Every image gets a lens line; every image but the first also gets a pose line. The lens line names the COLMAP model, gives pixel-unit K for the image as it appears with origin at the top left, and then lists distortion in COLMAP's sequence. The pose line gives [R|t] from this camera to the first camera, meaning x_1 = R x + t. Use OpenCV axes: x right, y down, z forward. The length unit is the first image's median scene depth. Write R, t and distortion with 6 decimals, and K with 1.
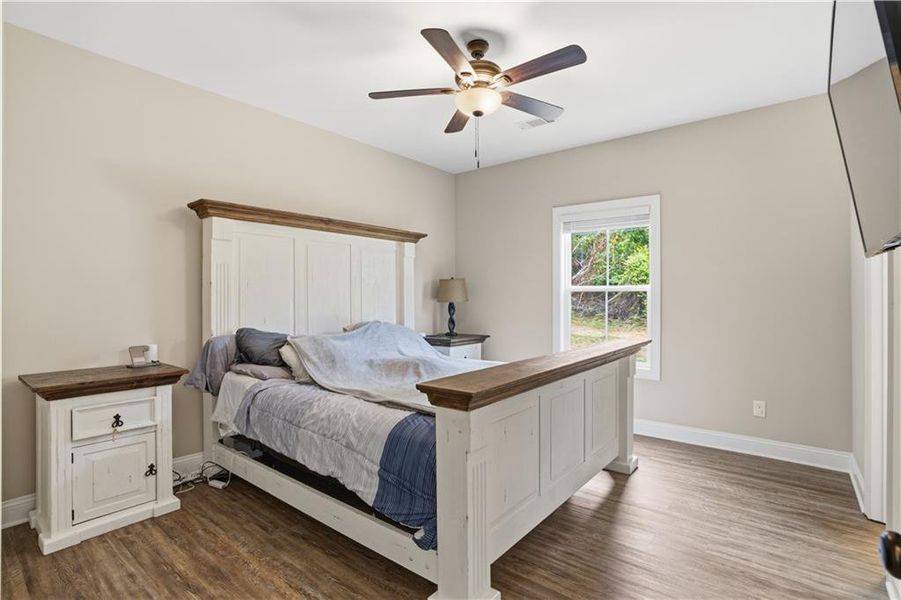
lens RADIAL K [[425.2, 0, 446.0], [0, 425.2, 299.1], [0, 0, 1]] dist [-0.067684, 0.026794]
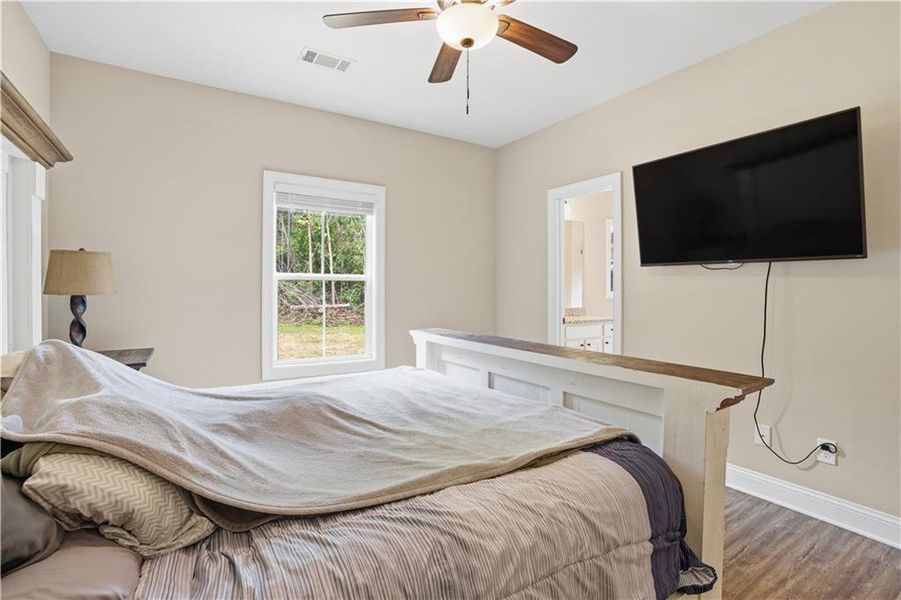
lens RADIAL K [[425.2, 0, 446.0], [0, 425.2, 299.1], [0, 0, 1]] dist [-0.067684, 0.026794]
pose [[0.337607, -0.018671, 0.941102, -0.408233], [-0.017081, 0.999517, 0.025957, -0.006184], [-0.941132, -0.024839, 0.337125, 0.496934]]
